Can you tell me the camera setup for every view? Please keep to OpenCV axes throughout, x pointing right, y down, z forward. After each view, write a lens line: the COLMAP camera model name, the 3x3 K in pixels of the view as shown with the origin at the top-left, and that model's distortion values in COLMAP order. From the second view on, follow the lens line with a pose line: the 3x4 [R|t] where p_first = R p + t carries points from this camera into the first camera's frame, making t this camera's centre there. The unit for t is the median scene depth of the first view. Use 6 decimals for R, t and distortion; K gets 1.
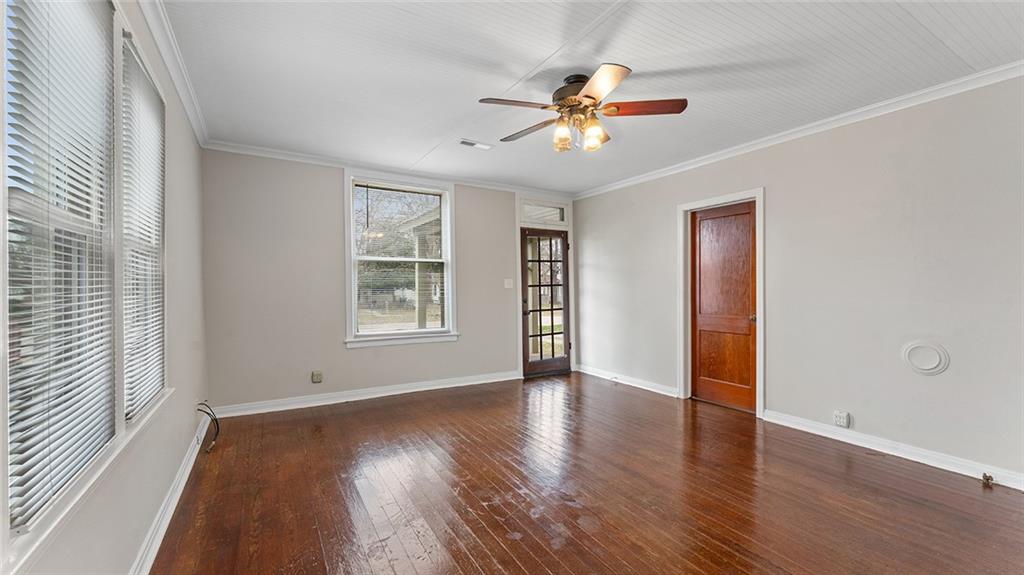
lens RADIAL K [[415.0, 0, 509.1], [0, 415.0, 284.6], [0, 0, 1]] dist [-0.000104, 0.000534]
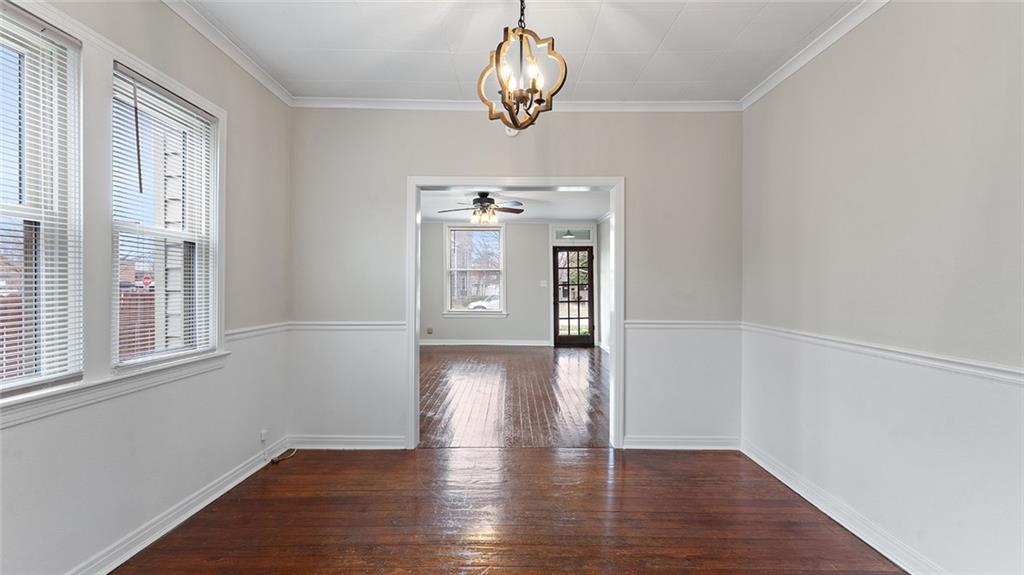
lens RADIAL K [[439.7, 0, 517.6], [0, 439.7, 291.9], [0, 0, 1]] dist [-0.004070, -0.000080]
pose [[0.856677, 0.017532, -0.515556, 0.727268], [-0.004009, 0.999618, 0.027332, -0.014388], [0.515838, -0.021348, 0.856420, -0.431971]]
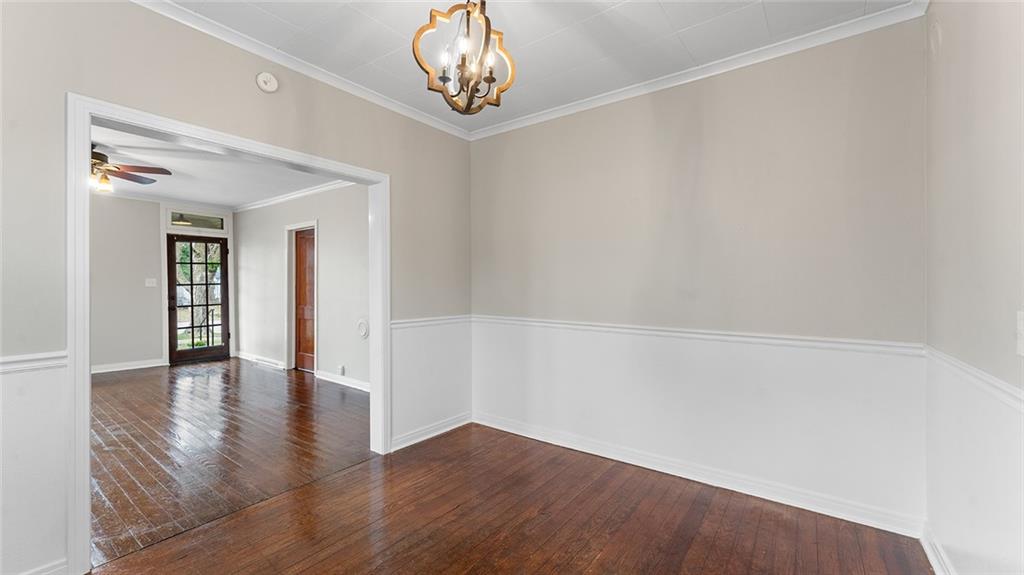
lens RADIAL K [[415.0, 0, 513.8], [0, 415.0, 285.5], [0, 0, 1]] dist [-0.000104, 0.000534]
pose [[0.924589, 0.007771, 0.380888, 0.467138], [-0.011409, 0.999908, 0.007293, -0.013056], [-0.380796, -0.011089, 0.924593, -0.420281]]
